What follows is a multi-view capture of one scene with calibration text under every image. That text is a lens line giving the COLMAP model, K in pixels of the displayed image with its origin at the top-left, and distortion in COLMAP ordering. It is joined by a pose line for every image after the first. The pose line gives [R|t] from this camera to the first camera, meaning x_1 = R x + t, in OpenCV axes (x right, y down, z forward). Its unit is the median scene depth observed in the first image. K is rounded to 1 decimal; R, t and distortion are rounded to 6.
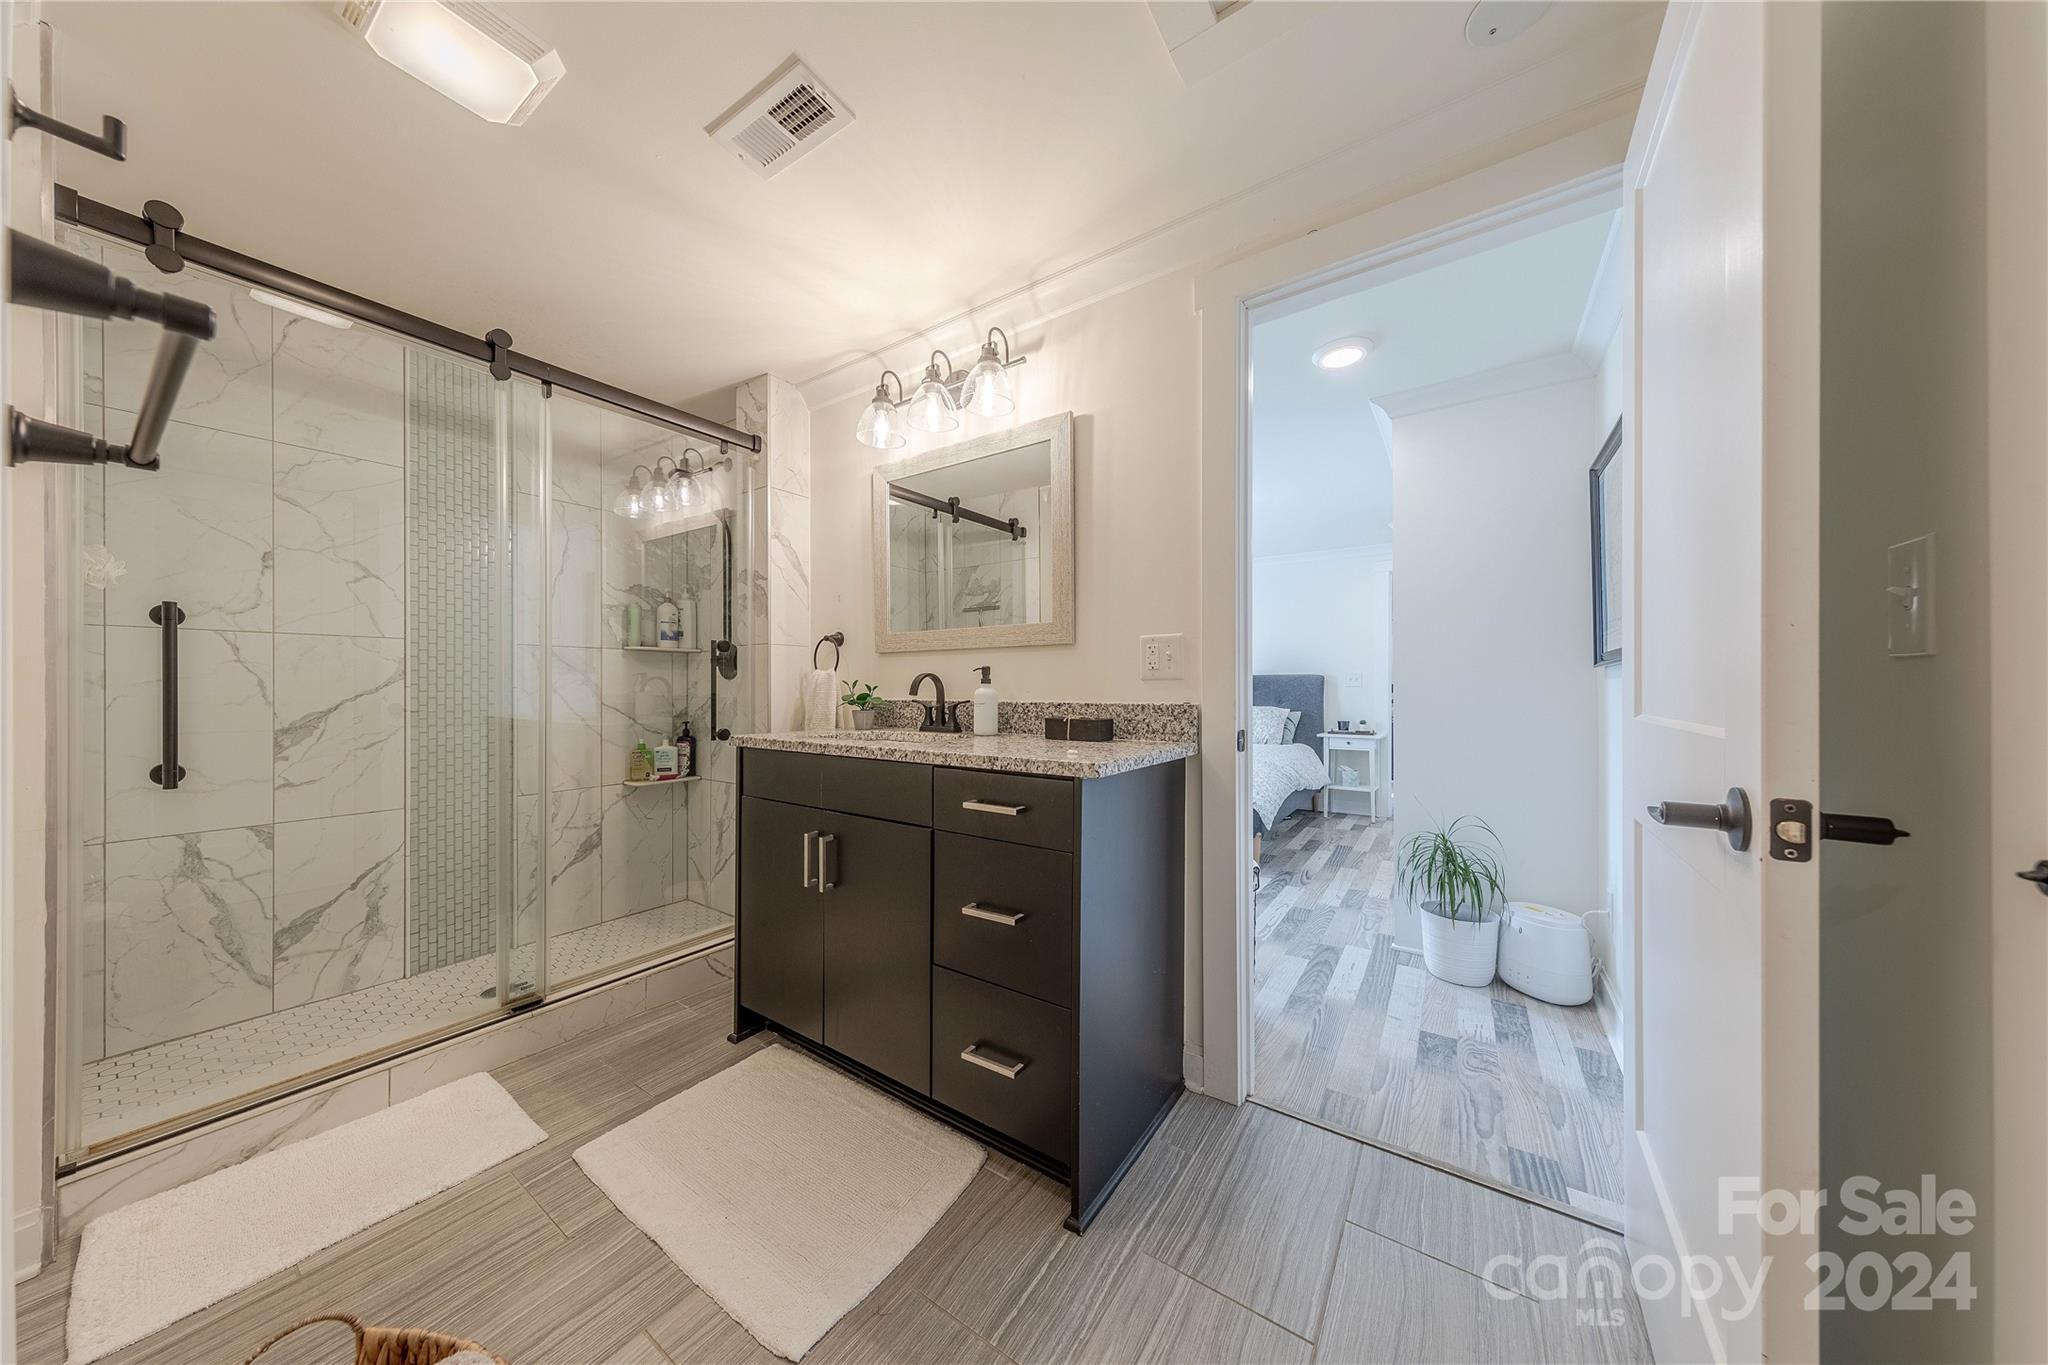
lens RADIAL K [[654.0, 0, 1020.3], [0, 654.0, 691.4], [0, 0, 1]] dist [0.005169, -0.000225]
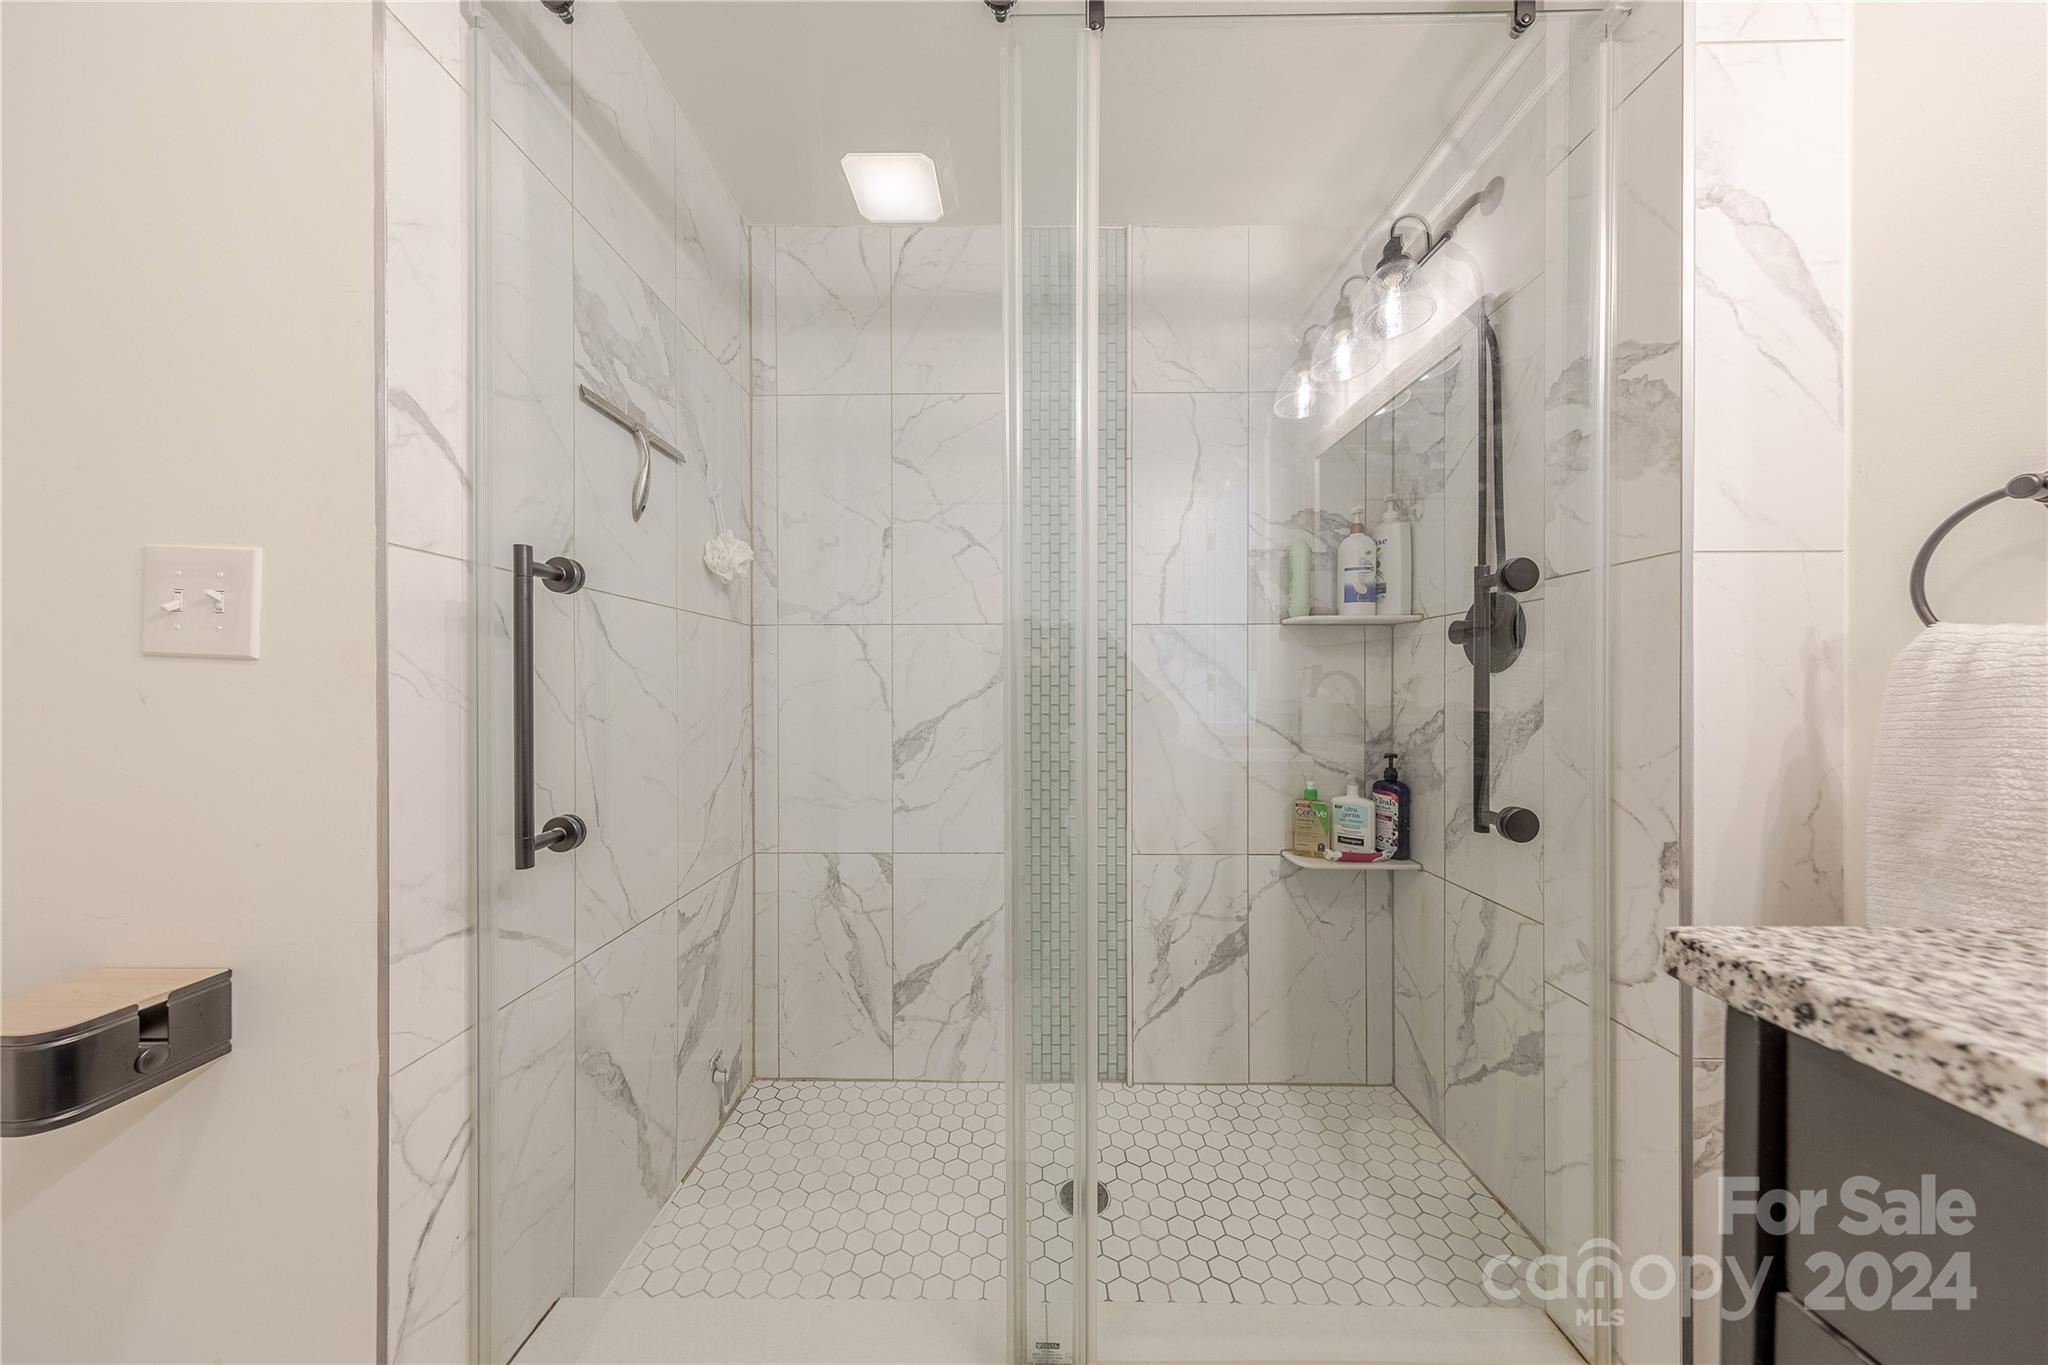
lens RADIAL K [[651.1, 0, 1024.5], [0, 651.1, 685.9], [0, 0, 1]] dist [0.006288, -0.000163]
pose [[0.575172, -0.002691, -0.818028, -0.264094], [-0.004337, 0.999971, -0.006339, -0.004914], [0.818021, 0.007194, 0.575143, 0.481362]]
